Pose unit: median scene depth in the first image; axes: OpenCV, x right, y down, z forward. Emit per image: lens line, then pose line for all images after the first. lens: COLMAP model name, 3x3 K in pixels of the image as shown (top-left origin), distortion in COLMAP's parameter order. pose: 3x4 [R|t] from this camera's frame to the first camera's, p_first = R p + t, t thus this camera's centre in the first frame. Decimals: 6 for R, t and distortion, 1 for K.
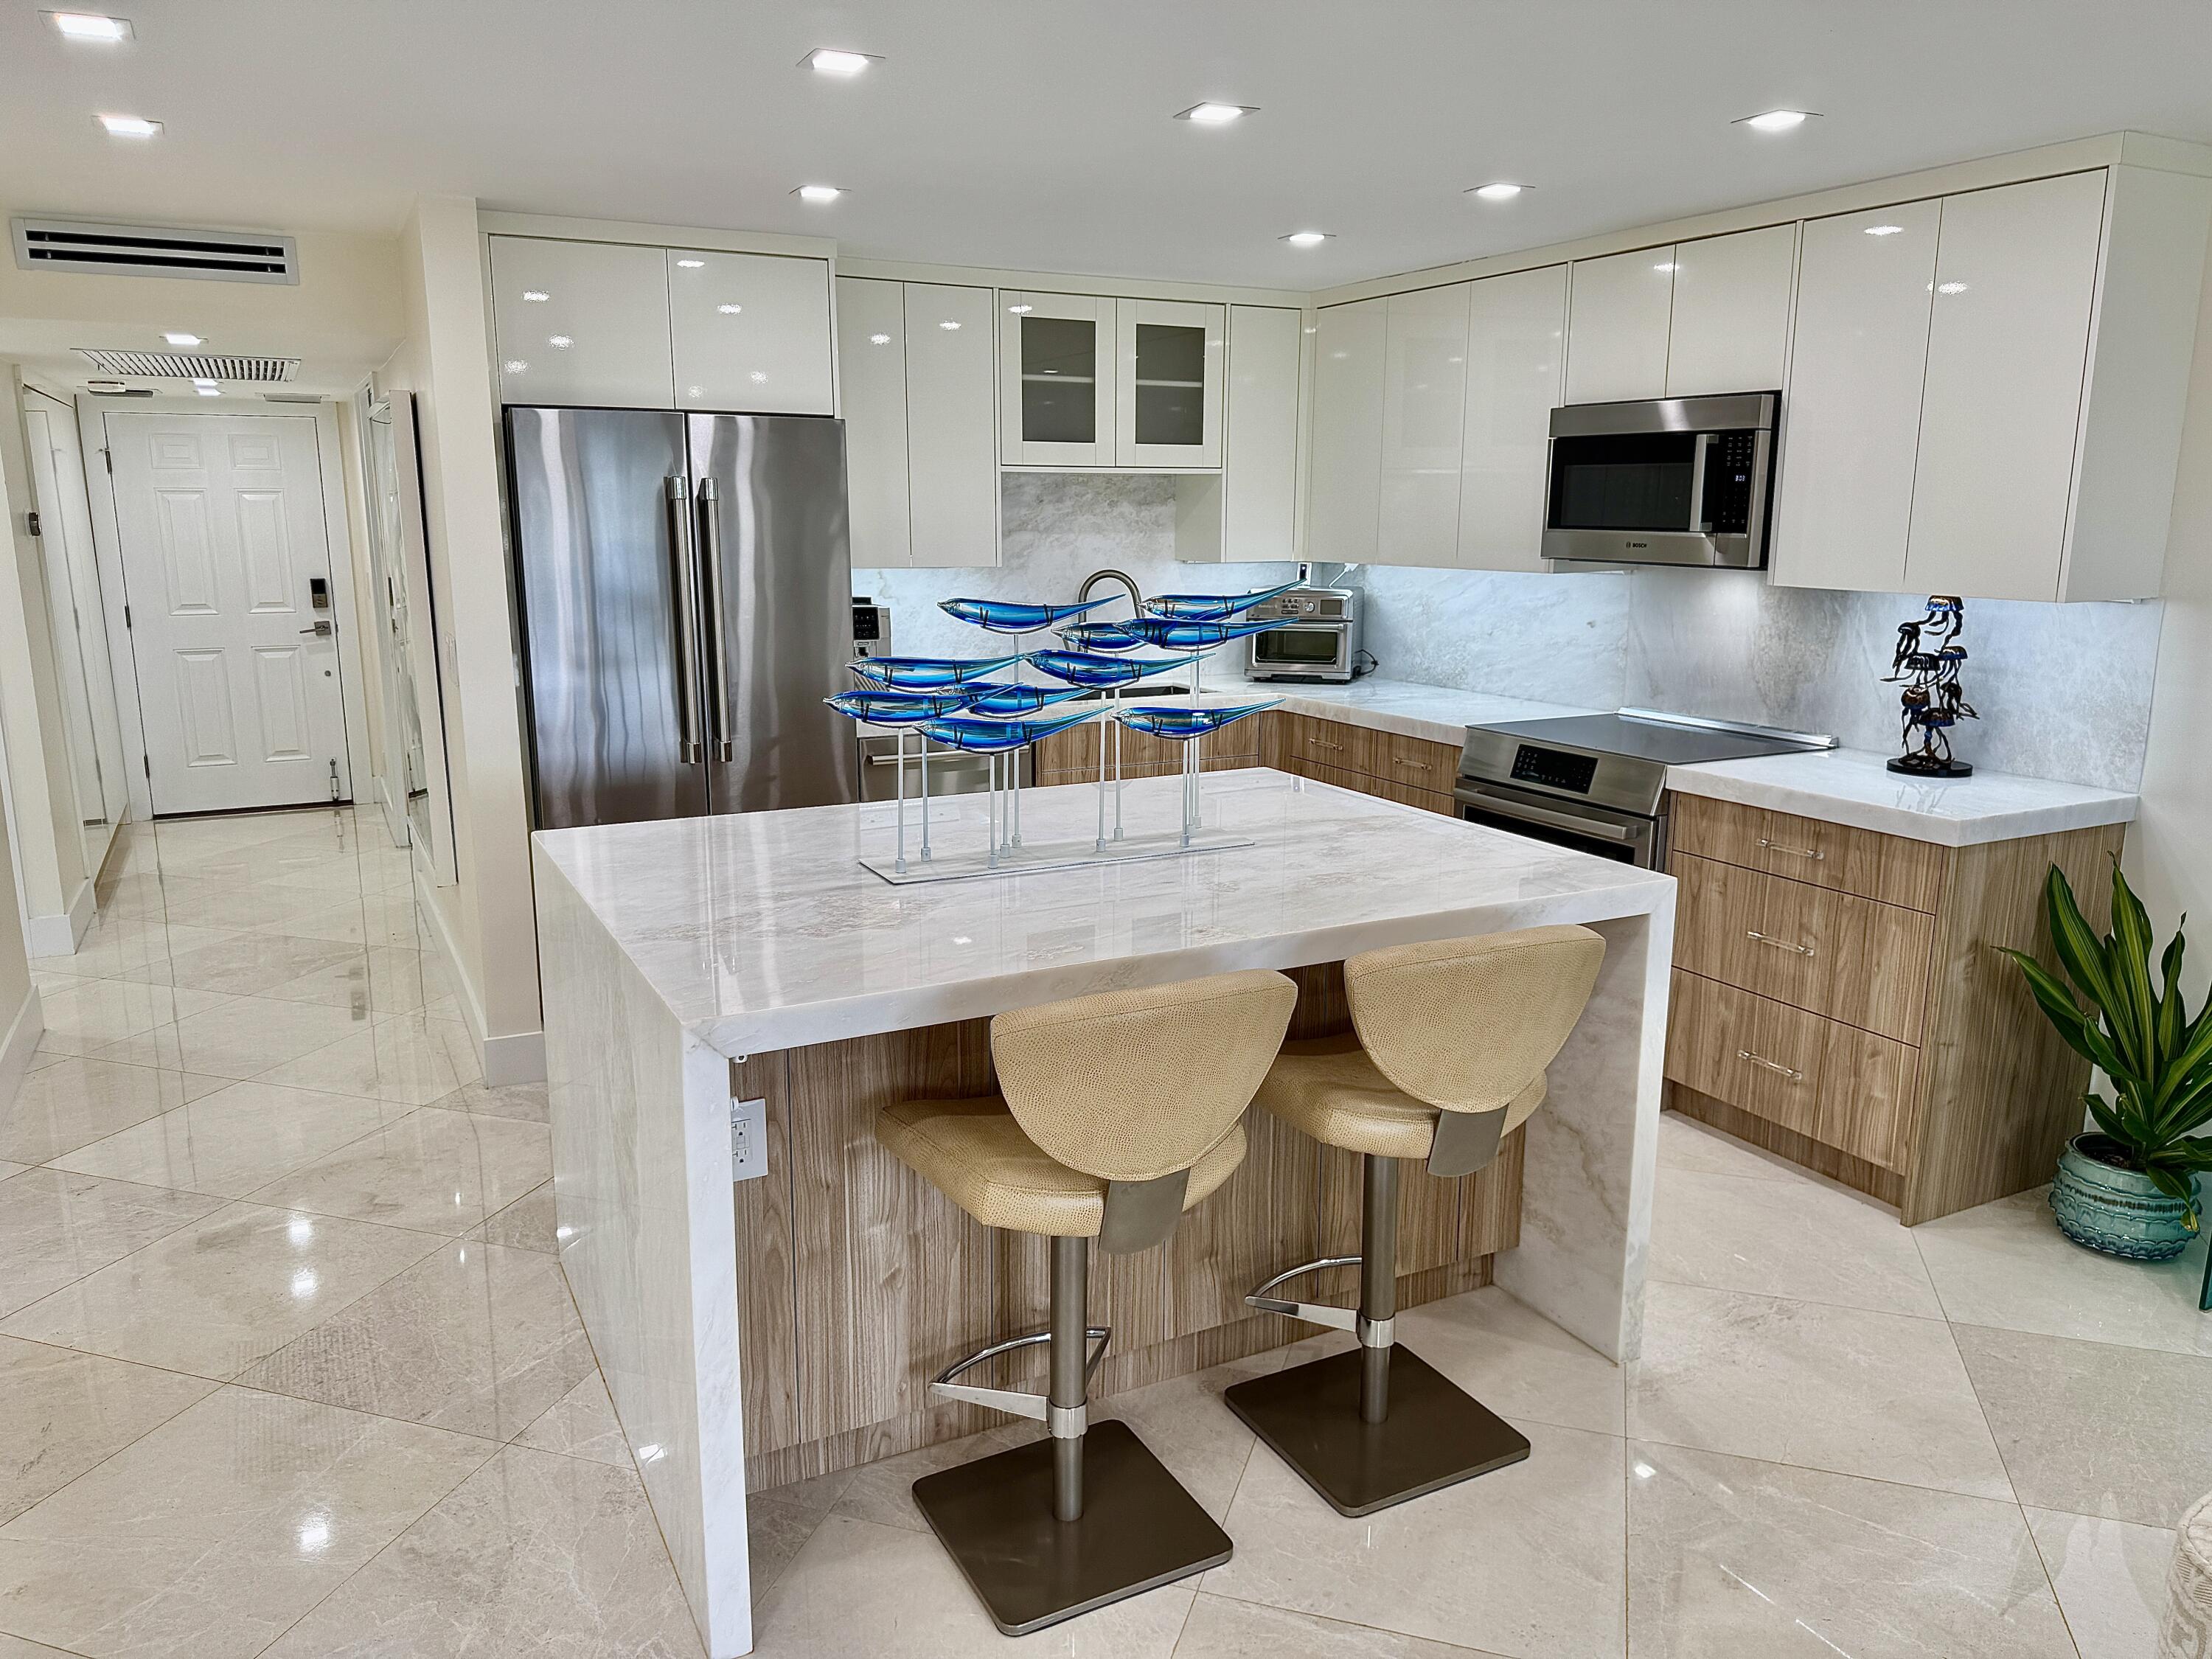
lens RADIAL K [[1586.2, 0, 1116.7], [0, 1586.2, 835.6], [0, 0, 1]] dist [0.023960, -0.011811]
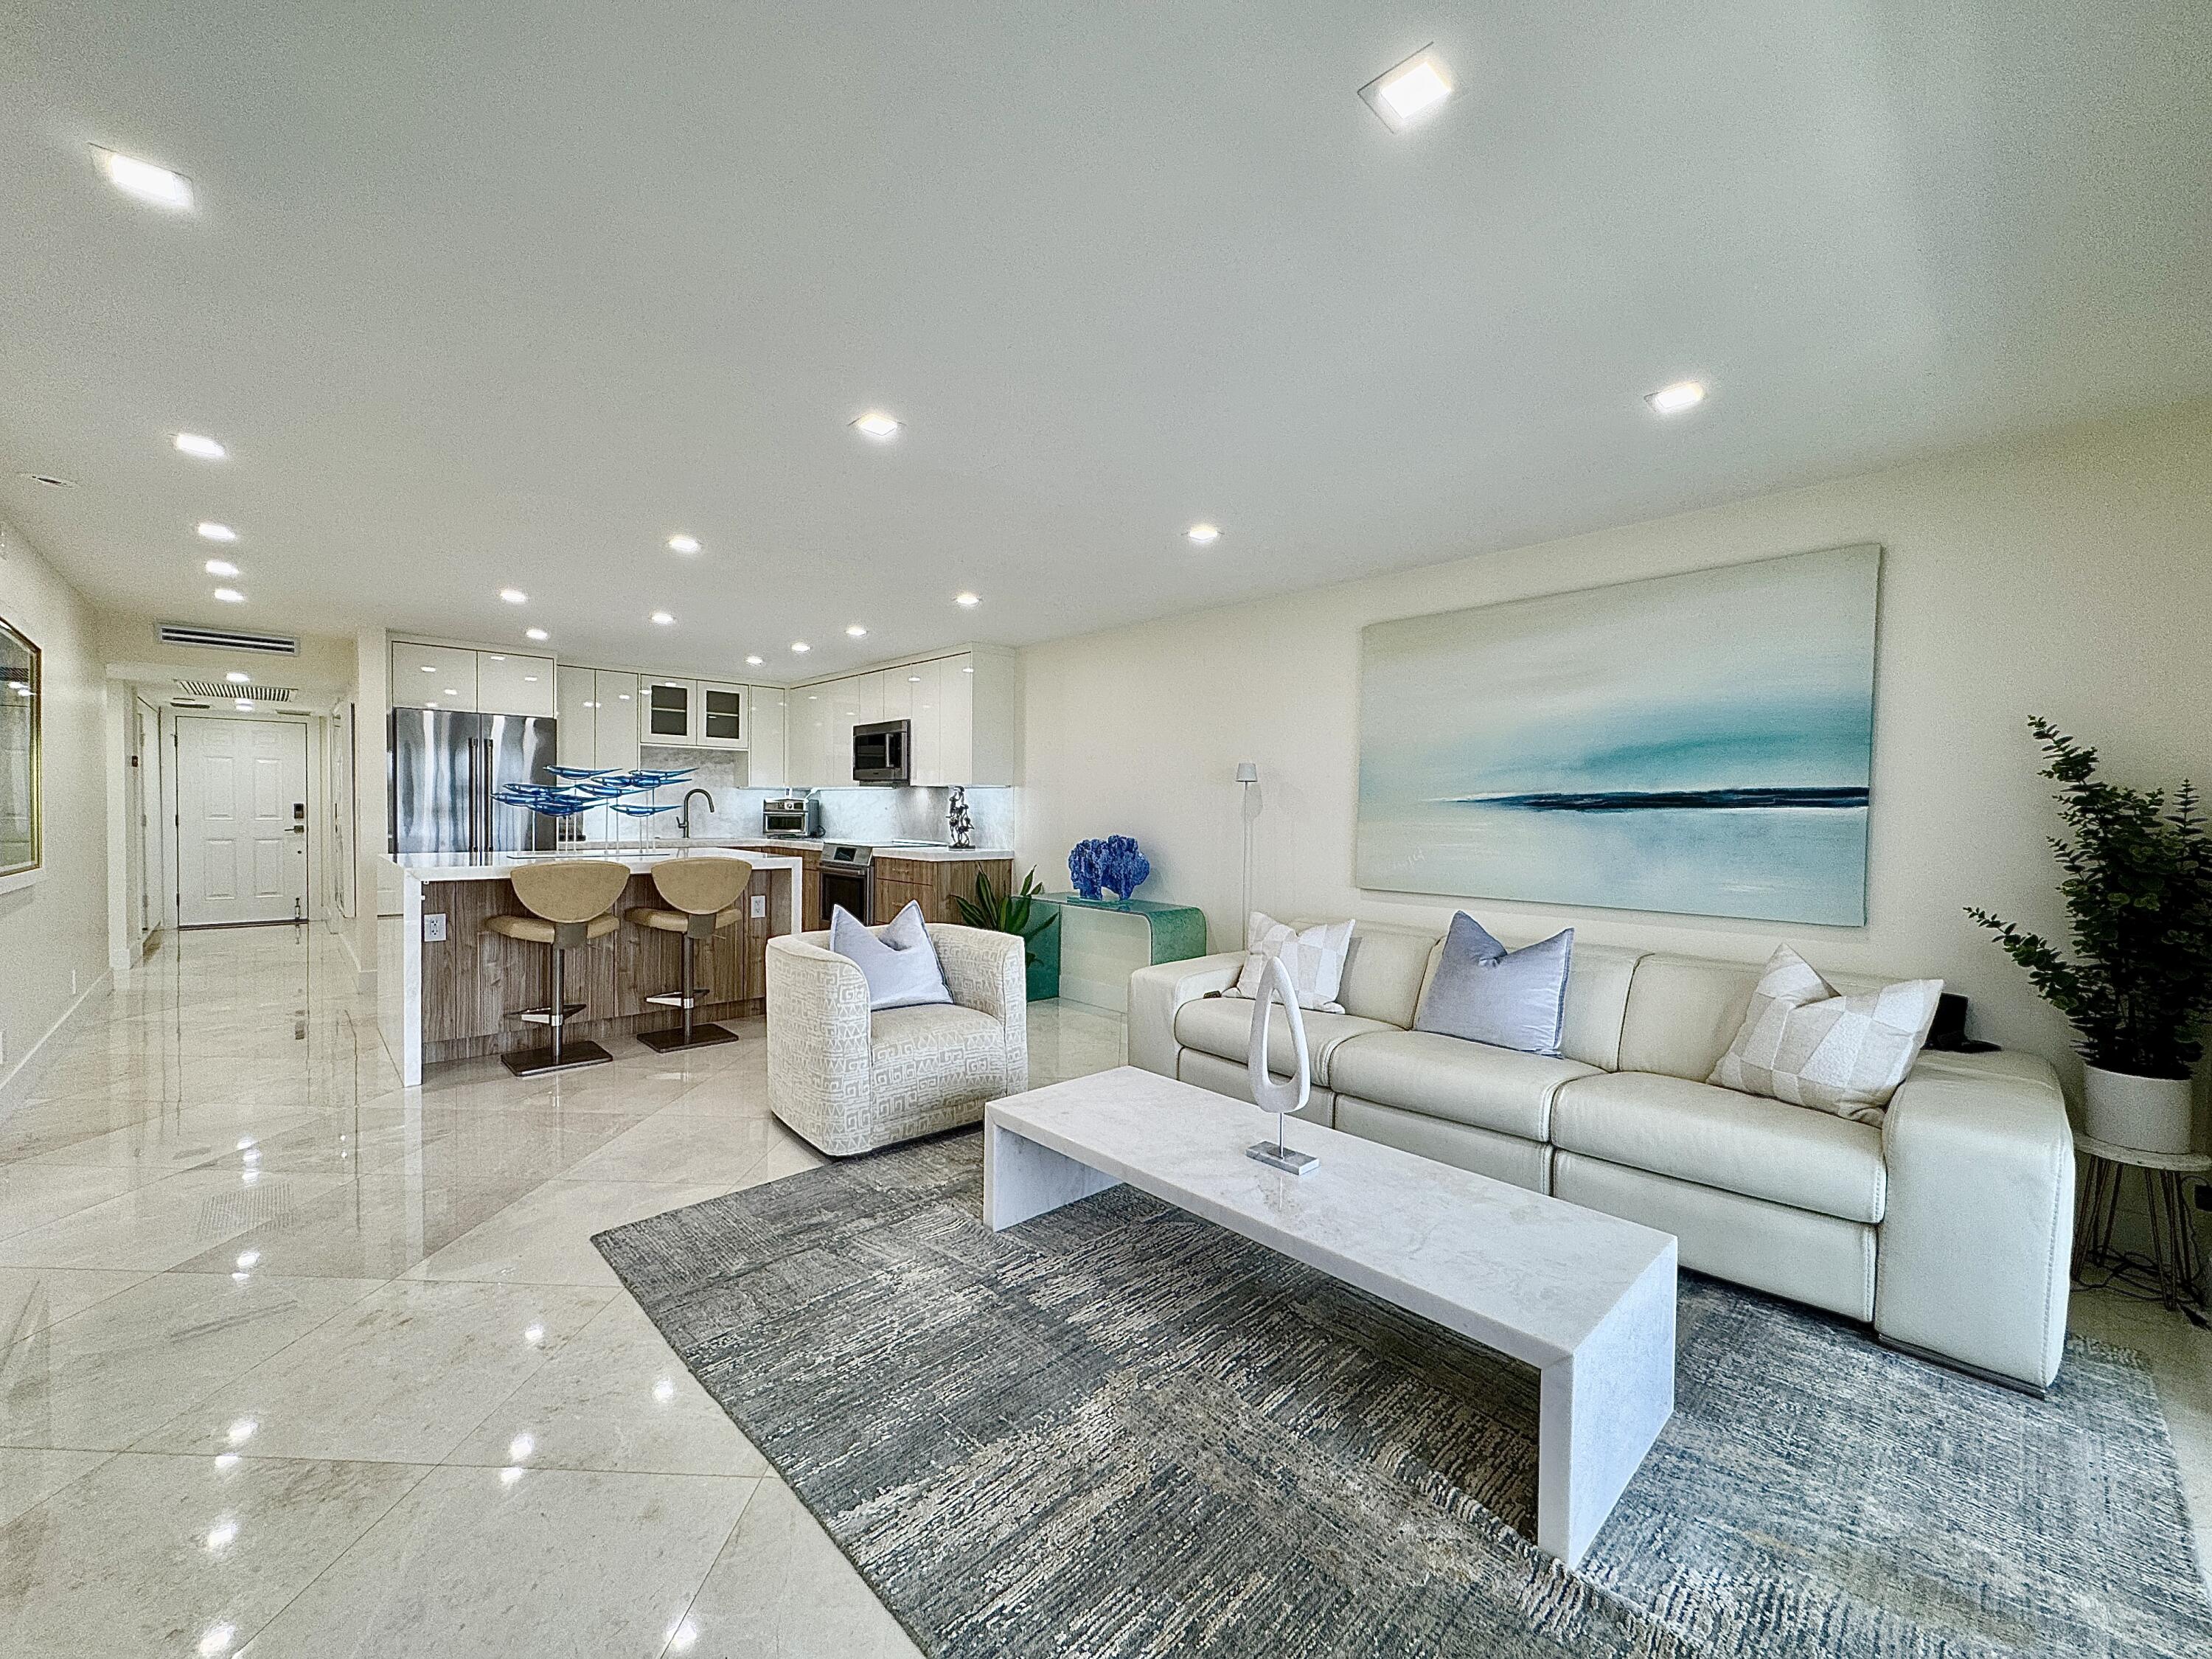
lens RADIAL K [[882.5, 0, 1108.2], [0, 882.5, 827.7], [0, 0, 1]] dist [-0.003753, 0.000840]
pose [[0.961058, 0.004112, 0.276318, 0.310096], [0.045458, 0.983916, -0.172751, 0.204407], [-0.272584, 0.178584, 0.945413, -0.571284]]
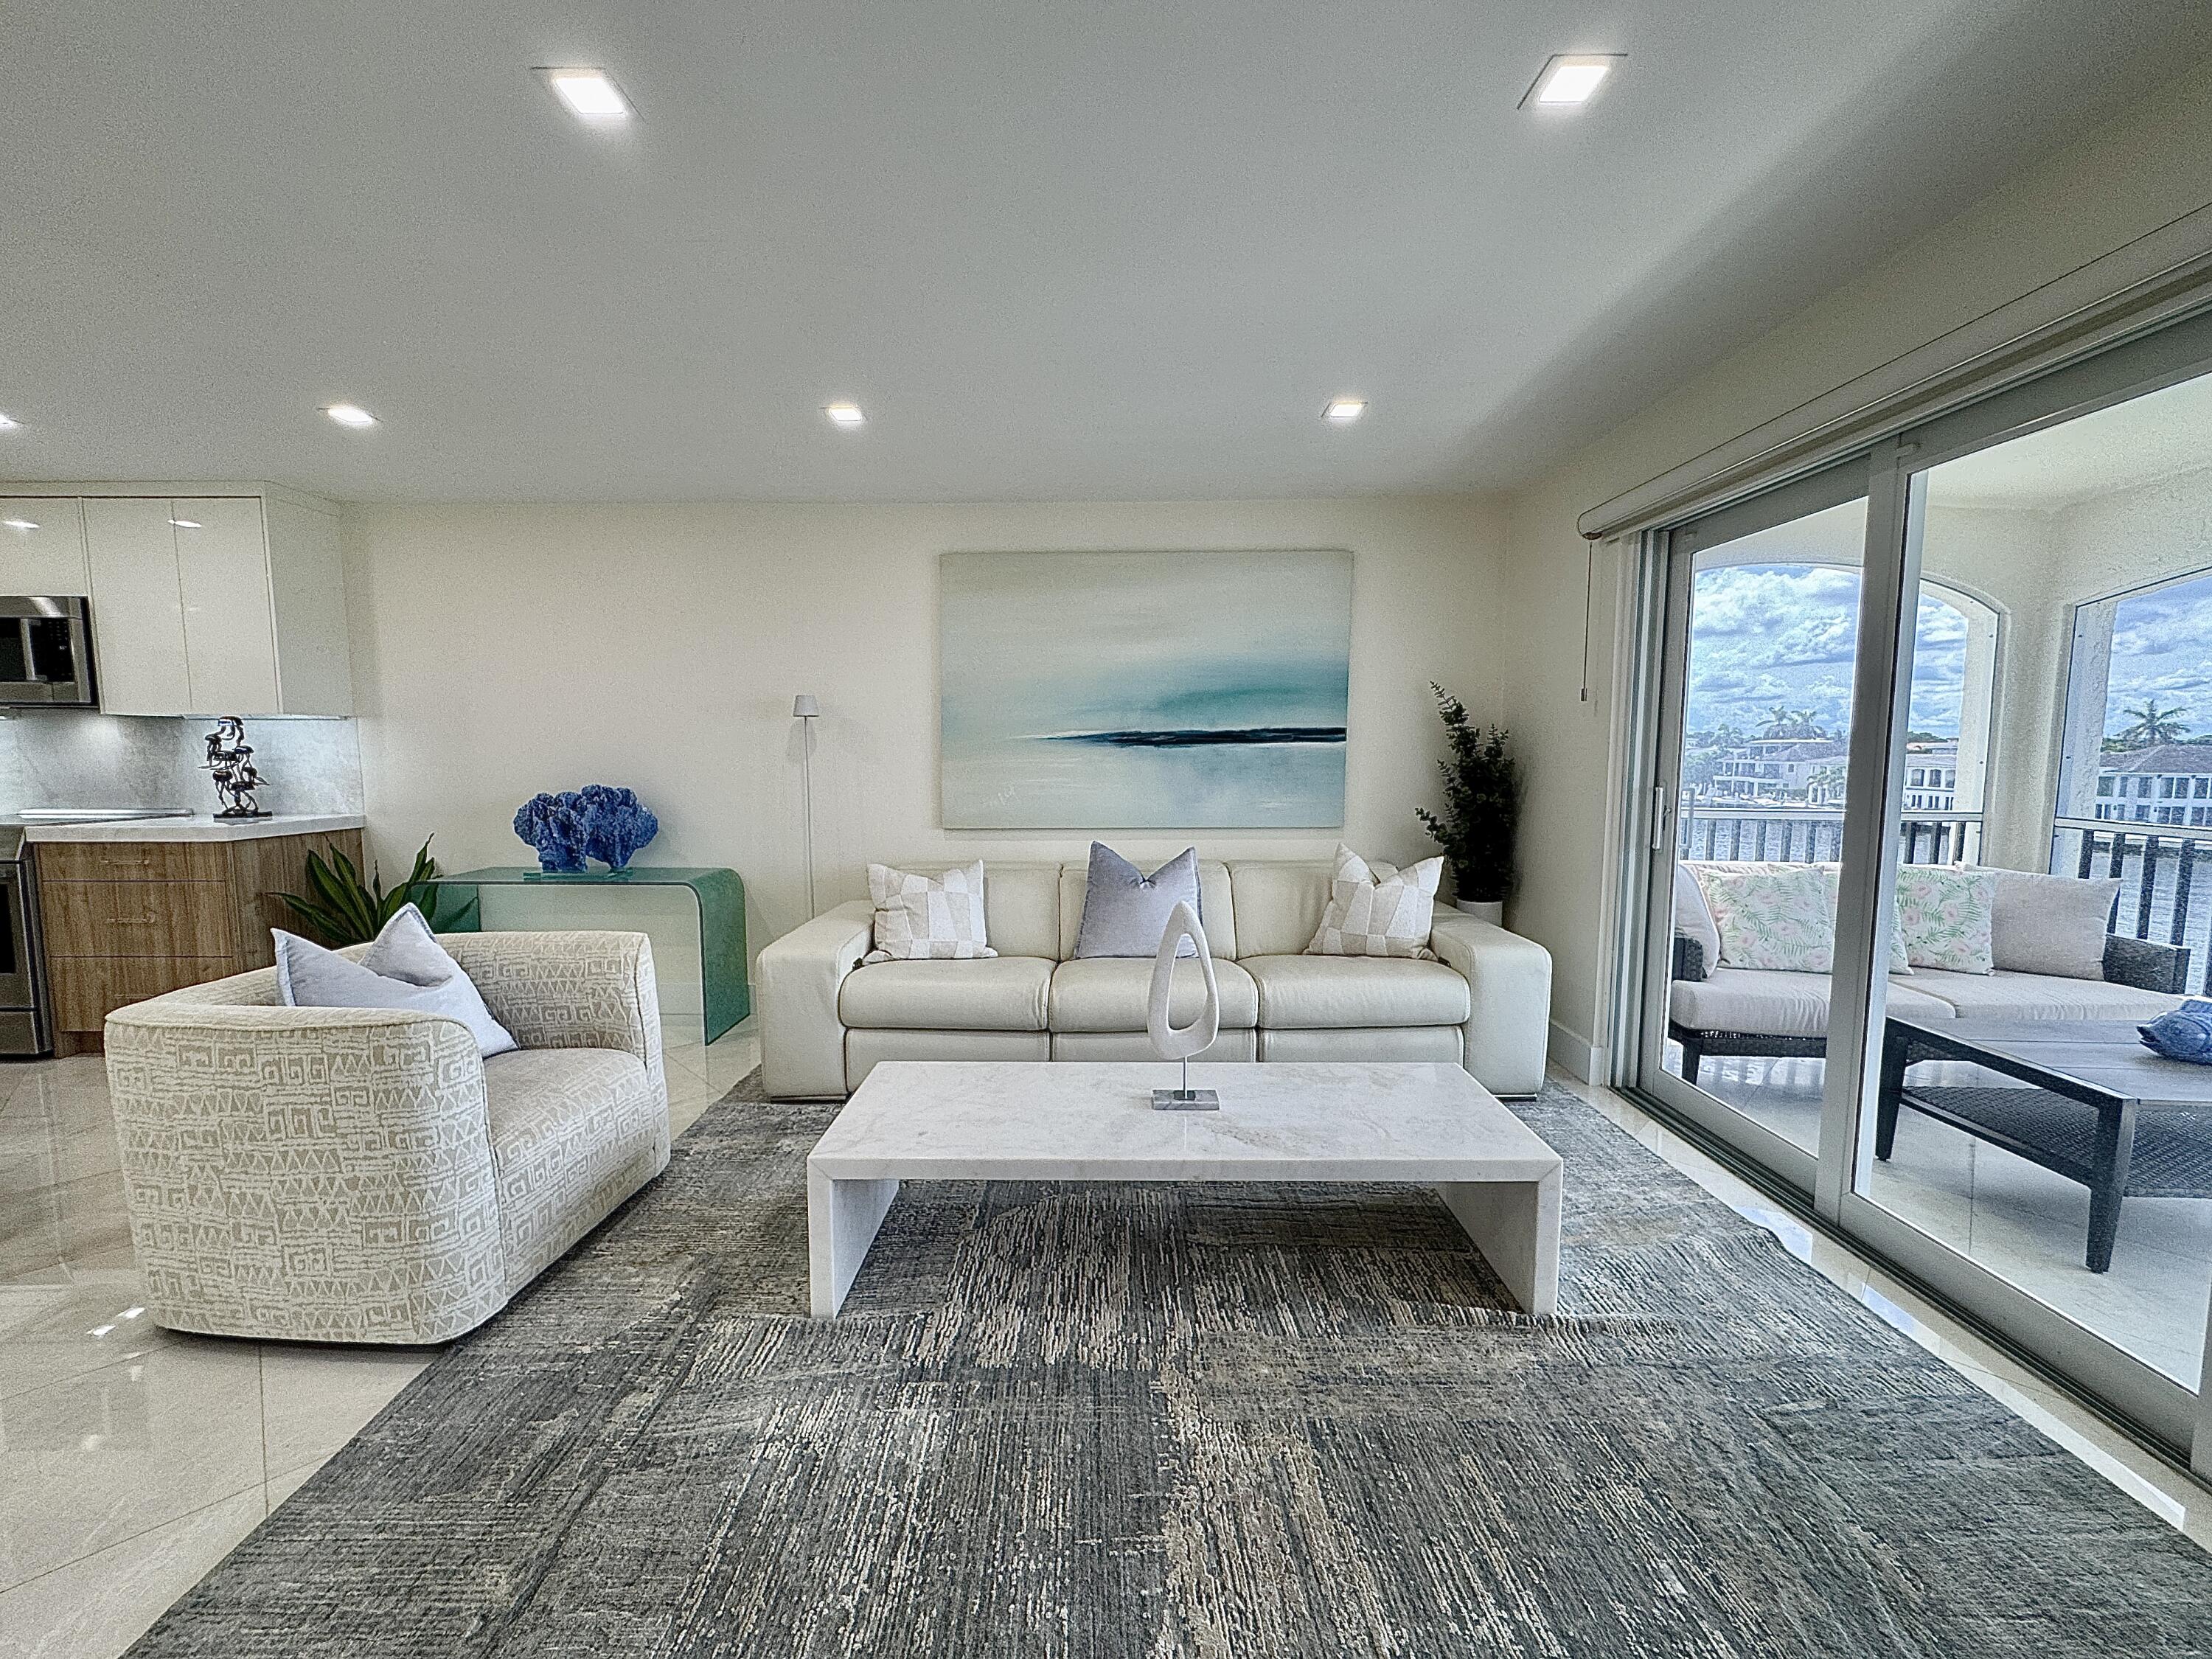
lens RADIAL K [[882.5, 0, 1105.5], [0, 882.5, 825.9], [0, 0, 1]] dist [-0.003753, 0.000840]
pose [[0.466899, -0.078734, 0.880798, 0.084762], [0.179839, 0.983668, -0.007401, 0.146964], [-0.865831, 0.161858, 0.473433, -0.300403]]
